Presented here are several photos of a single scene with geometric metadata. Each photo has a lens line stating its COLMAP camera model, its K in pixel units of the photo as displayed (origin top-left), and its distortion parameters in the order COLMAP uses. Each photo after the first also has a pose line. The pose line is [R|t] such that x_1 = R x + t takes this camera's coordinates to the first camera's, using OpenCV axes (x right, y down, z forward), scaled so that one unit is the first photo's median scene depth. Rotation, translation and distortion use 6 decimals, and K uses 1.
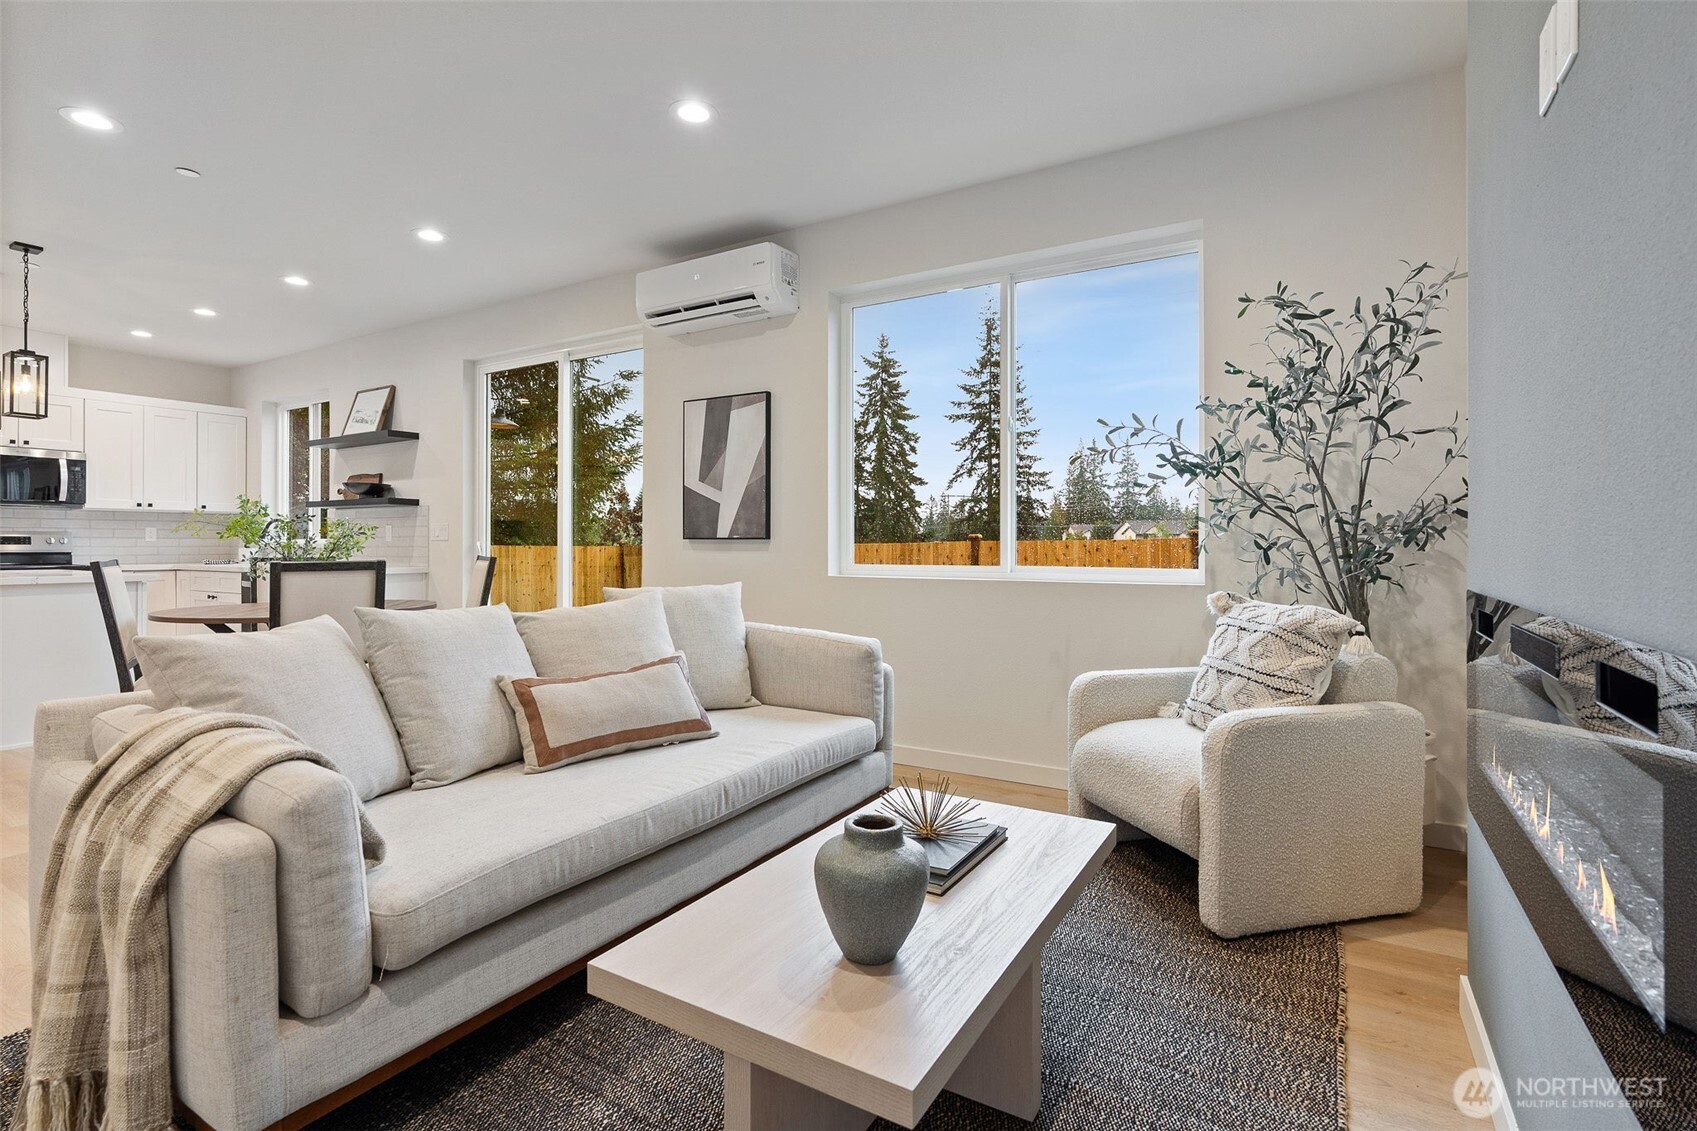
lens RADIAL K [[805.4, 0, 847.9], [0, 805.4, 548.2], [0, 0, 1]] dist [-0.000372, -0.000351]
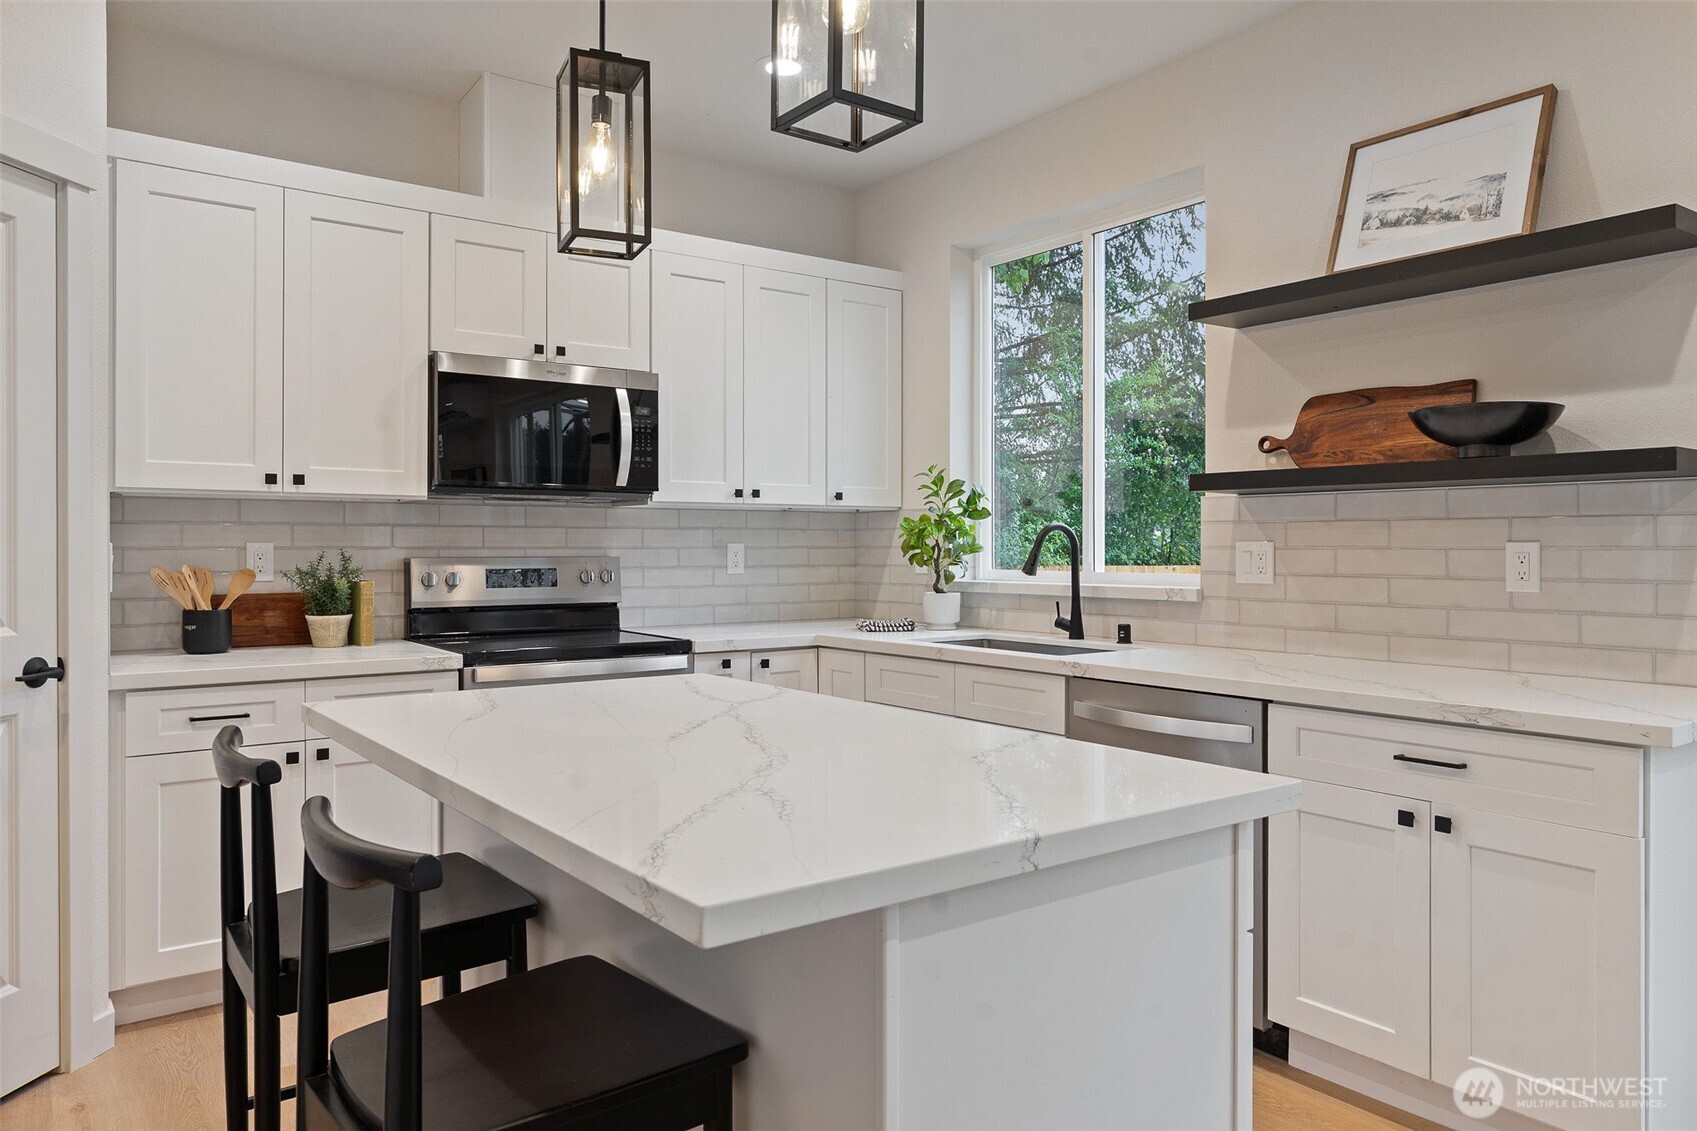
lens RADIAL K [[1155.8, 0, 848.5], [0, 1155.8, 565.5], [0, 0, 1]] dist [-0.006188, -0.001624]
pose [[0.923699, 0.003338, -0.383104, -0.610992], [0.000536, 0.999950, 0.010005, -0.021821], [0.383118, -0.009447, 0.923651, 0.464052]]
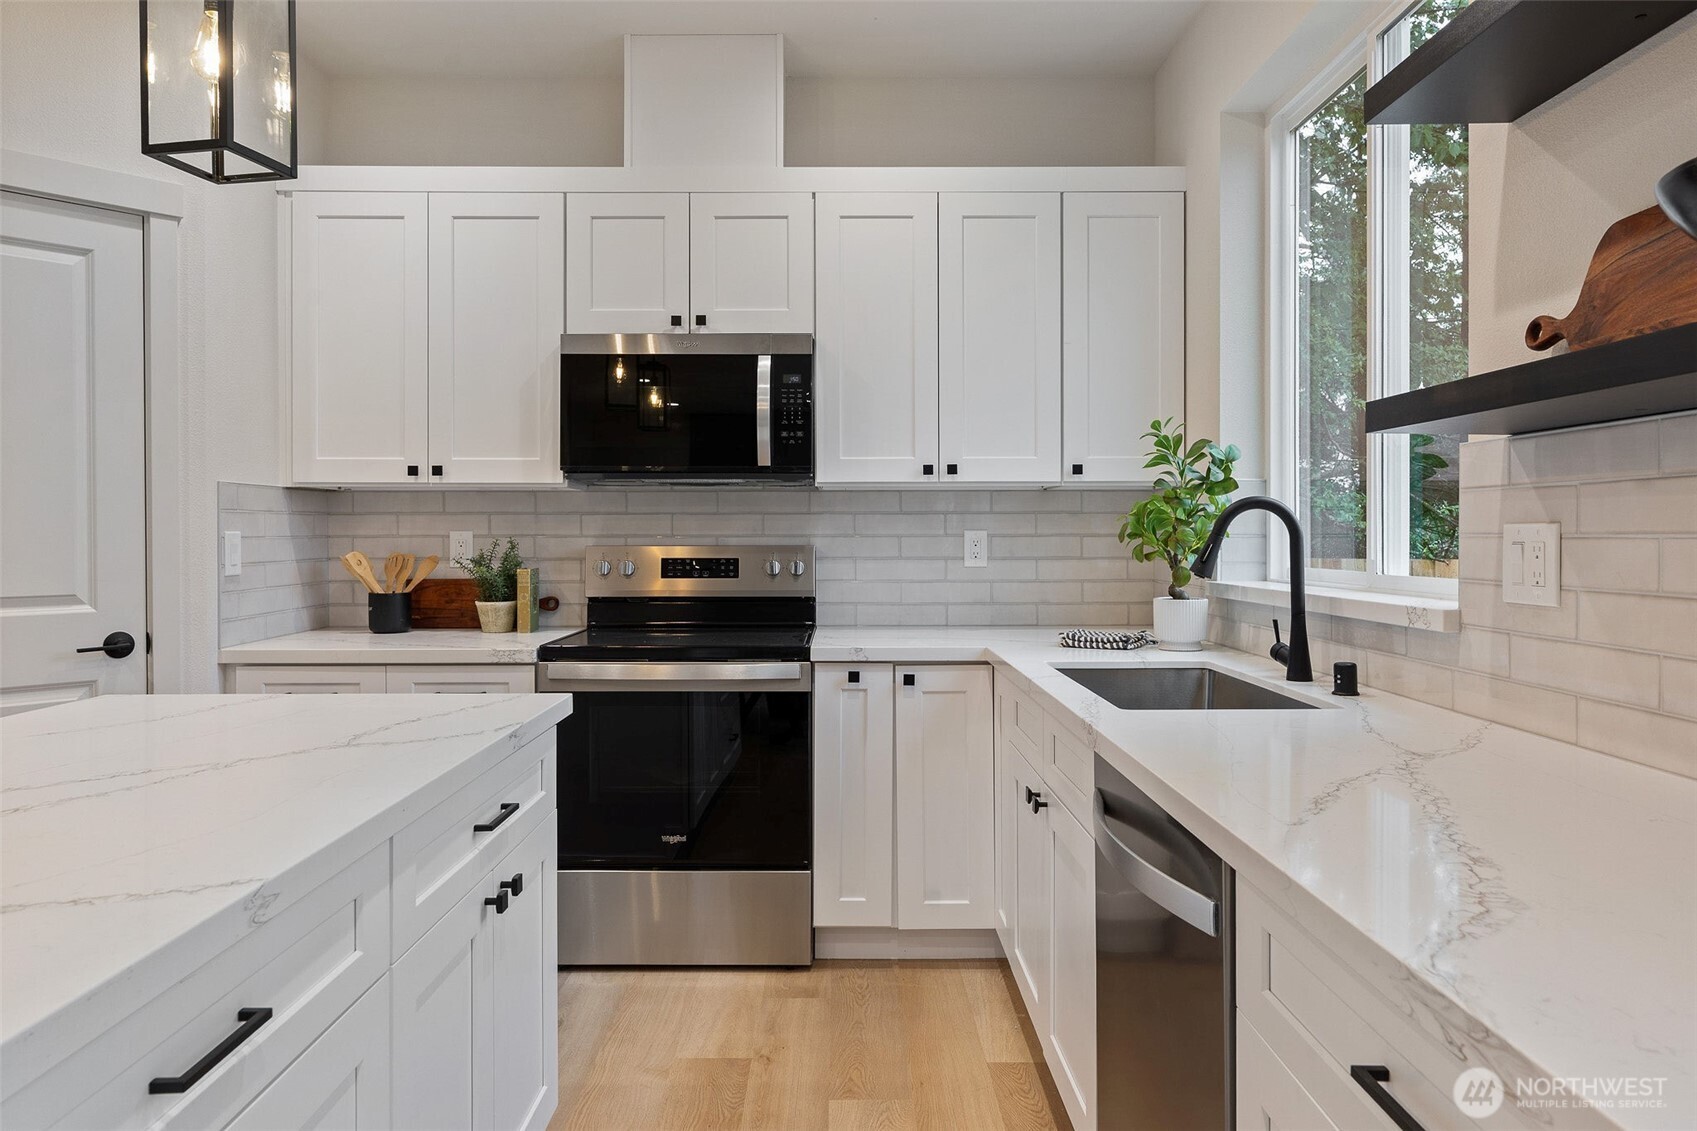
lens RADIAL K [[1078.0, 0, 854.0], [0, 1078.0, 544.5], [0, 0, 1]] dist [-0.002167, 0.001000]
pose [[0.518419, 0.004237, -0.855116, -0.506433], [-0.002083, 0.999991, 0.003692, -0.023060], [0.855124, -0.000133, 0.518423, 0.753351]]
